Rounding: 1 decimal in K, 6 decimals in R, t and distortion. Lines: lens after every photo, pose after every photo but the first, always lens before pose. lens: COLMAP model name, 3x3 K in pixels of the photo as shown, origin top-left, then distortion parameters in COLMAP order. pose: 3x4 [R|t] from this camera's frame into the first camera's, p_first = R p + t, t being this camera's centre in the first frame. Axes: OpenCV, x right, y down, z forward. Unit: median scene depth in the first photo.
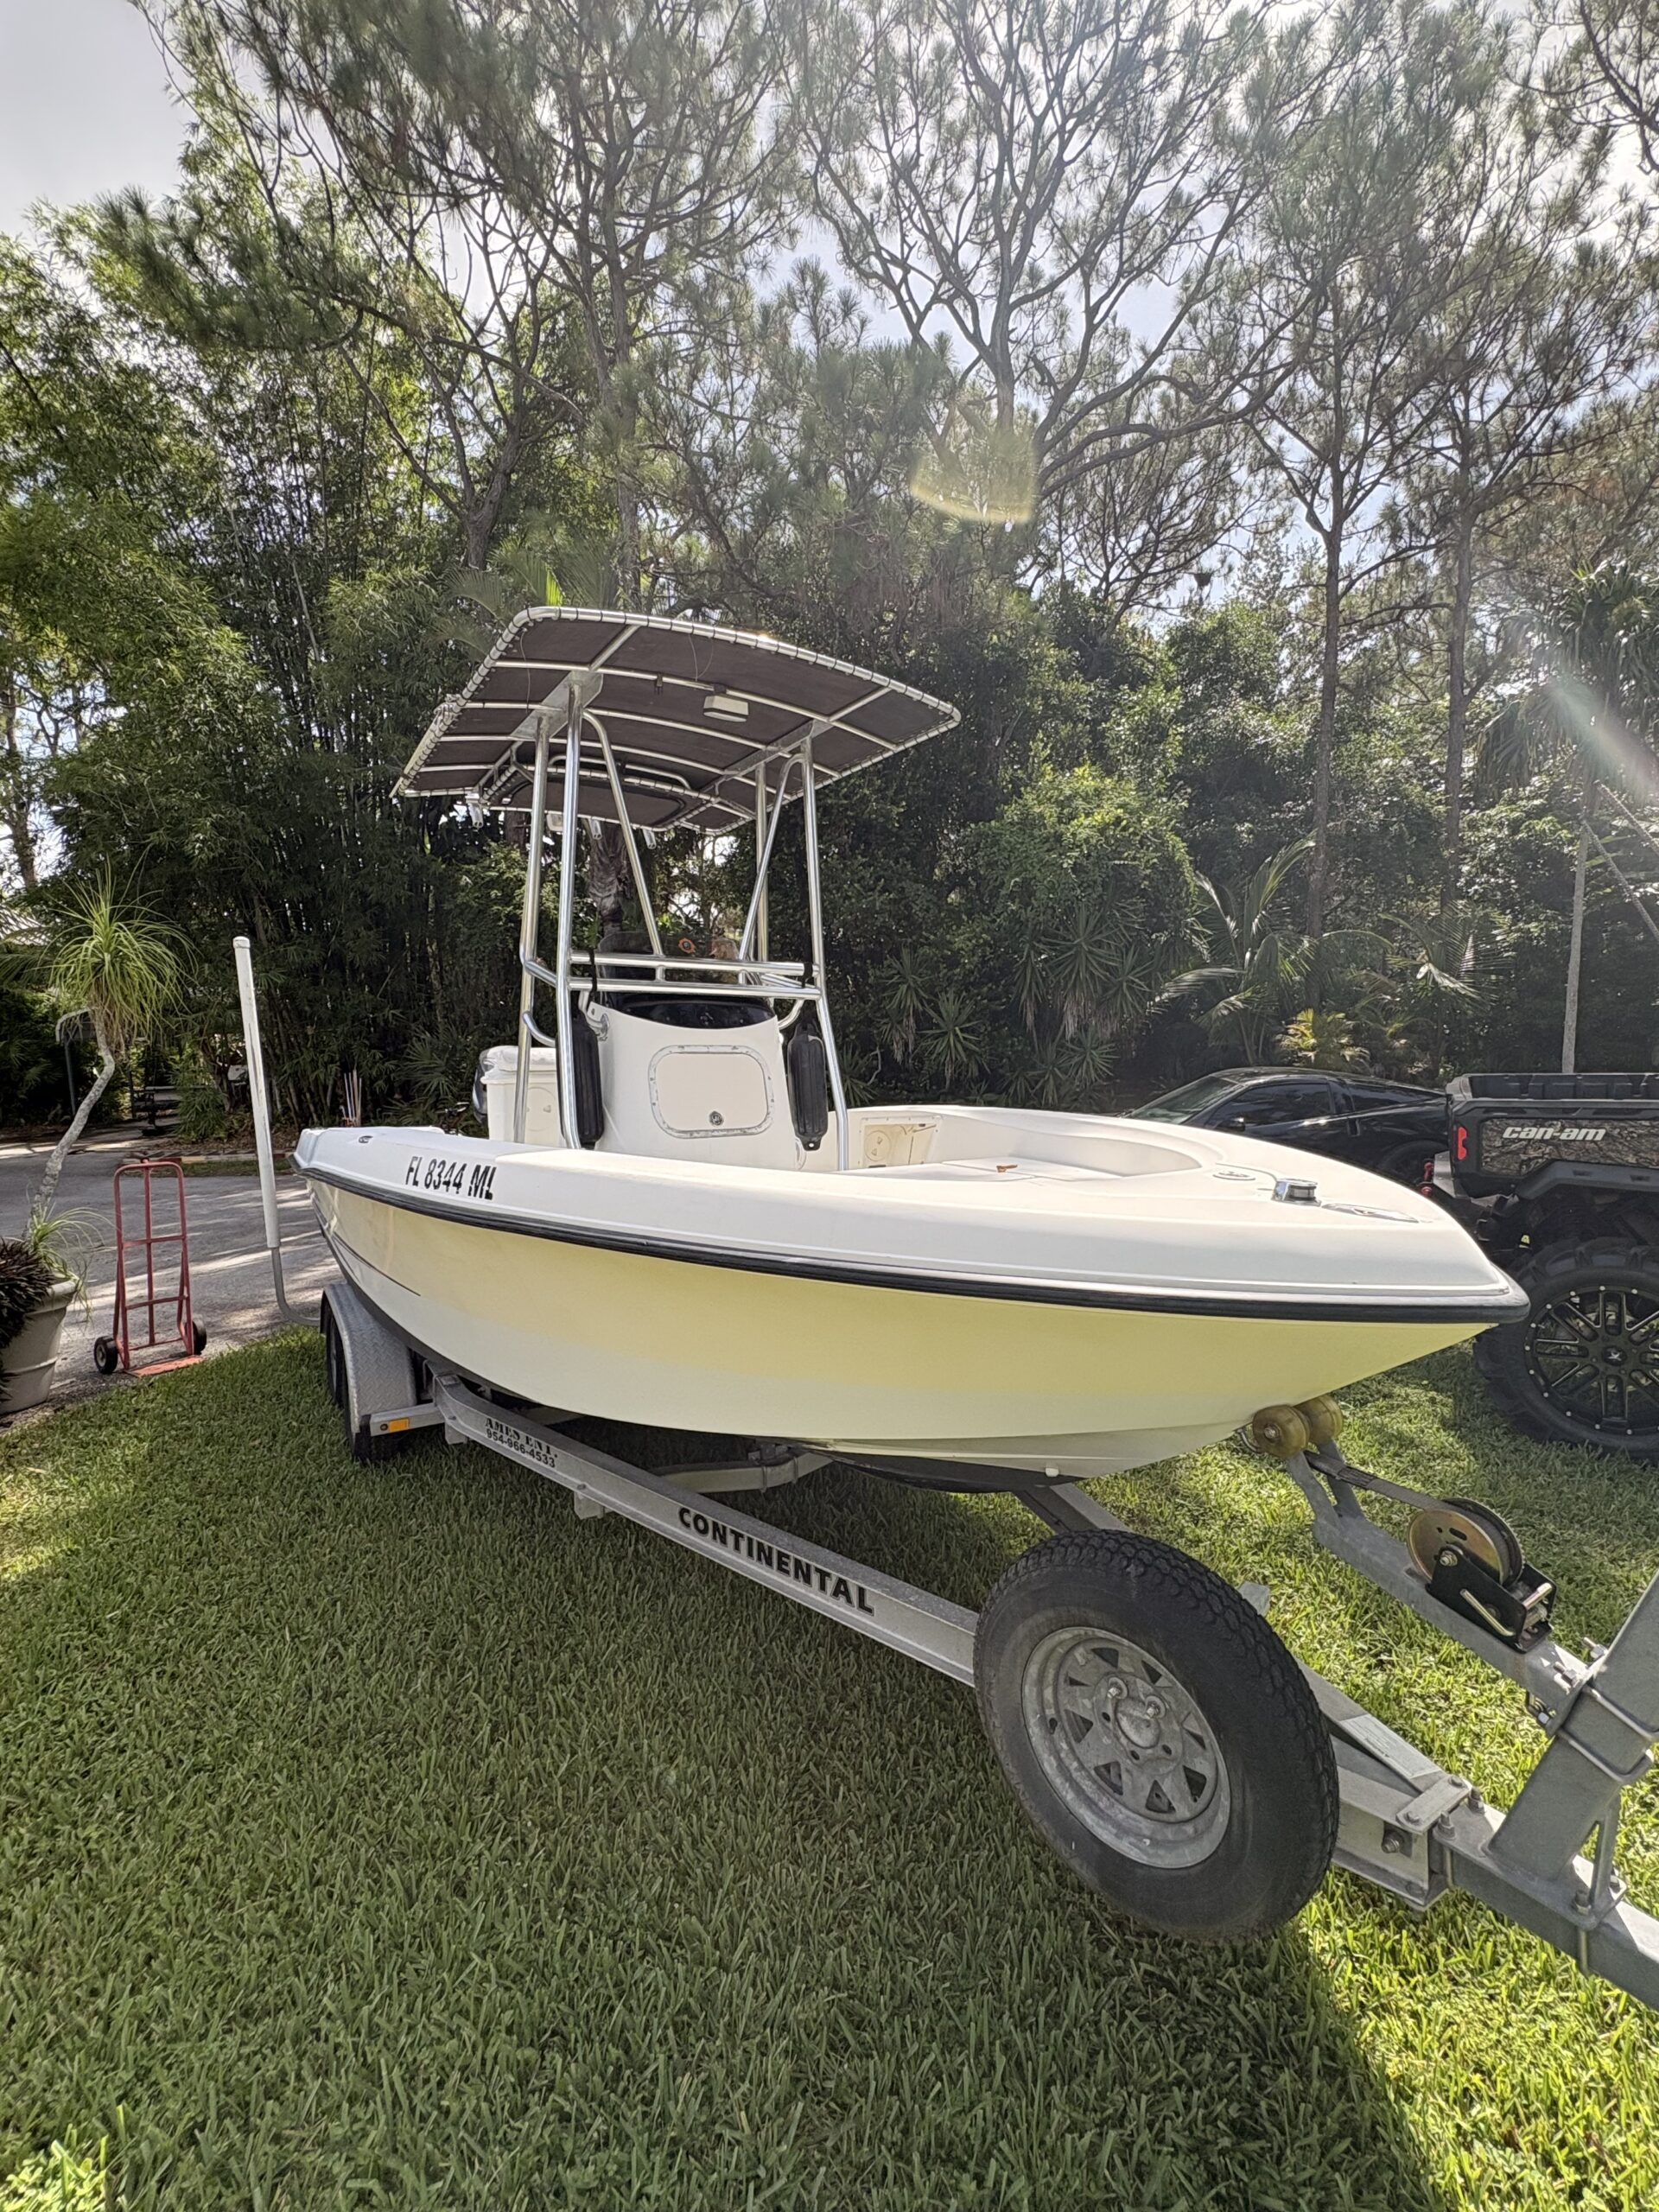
lens RADIAL K [[984.3, 0, 815.3], [0, 984.3, 1109.1], [0, 0, 1]] dist [0.001332, 0.000111]
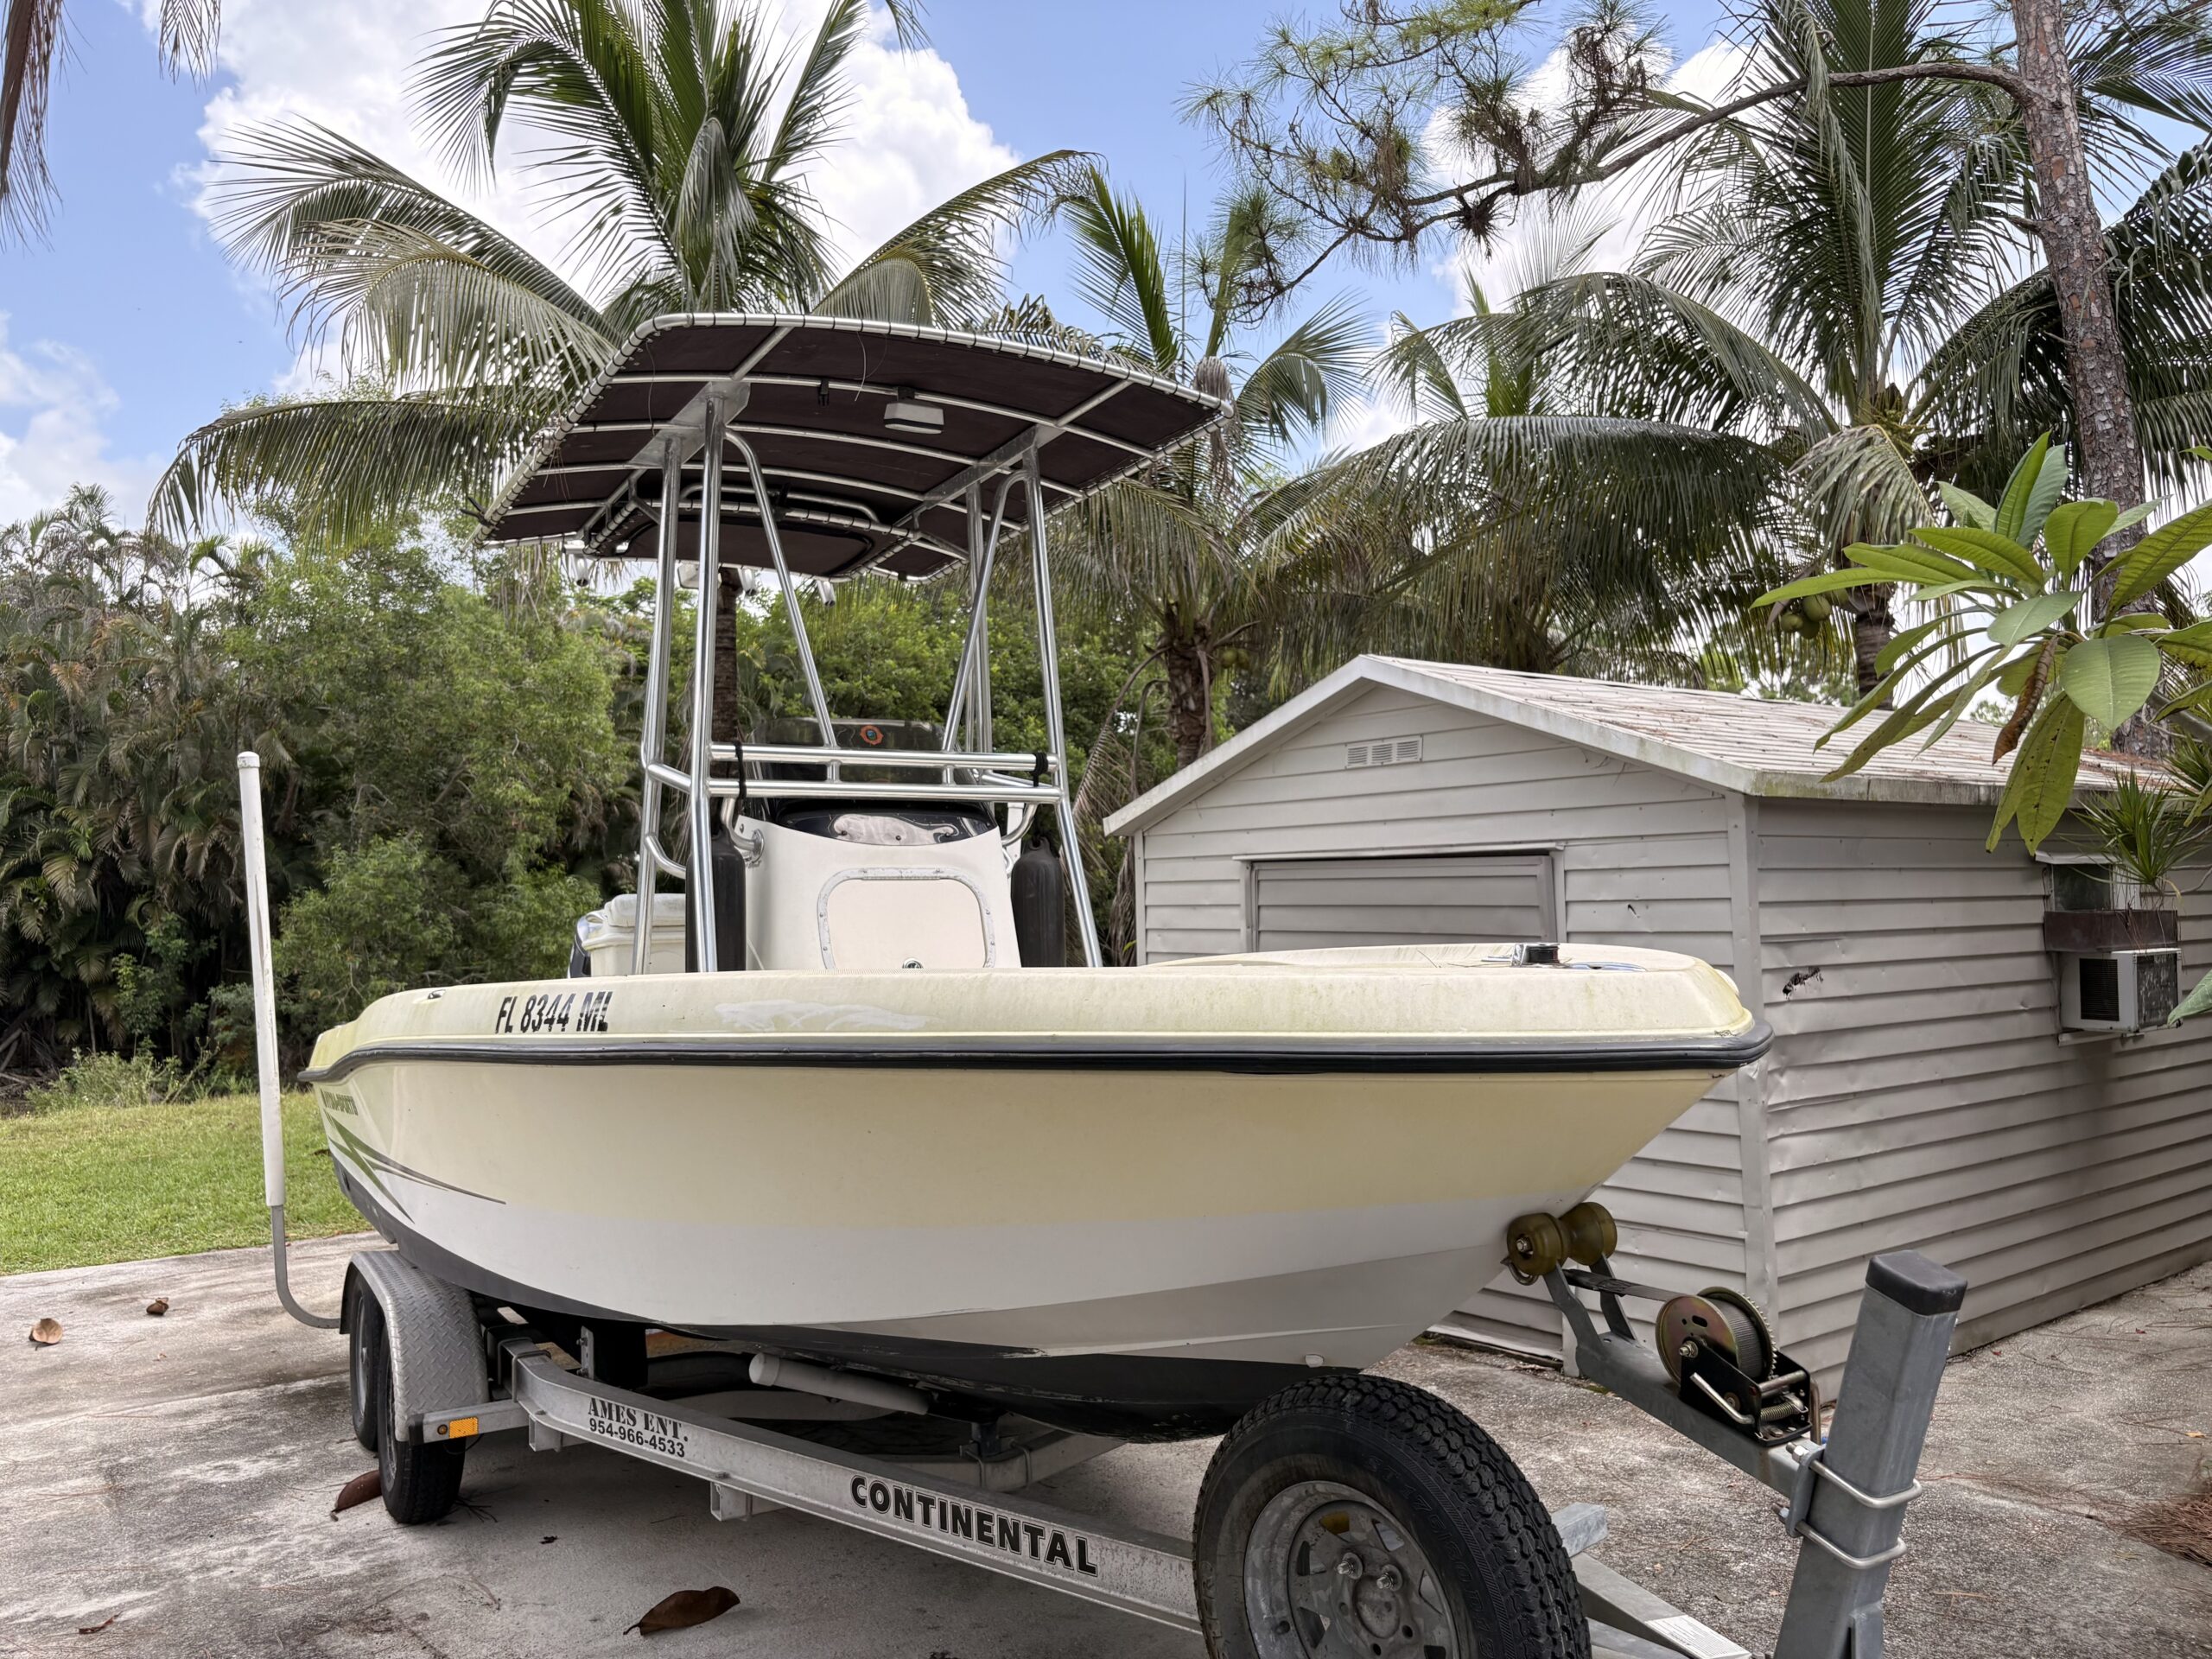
lens RADIAL K [[1673.9, 0, 1106.0], [0, 1673.9, 829.5], [0, 0, 1]] dist [-0.008800, 0.033032]
pose [[0.999183, -0.033006, -0.023304, 0.076702], [0.029762, 0.991329, -0.127989, 0.075192], [0.027326, 0.127191, 0.991502, -0.228694]]
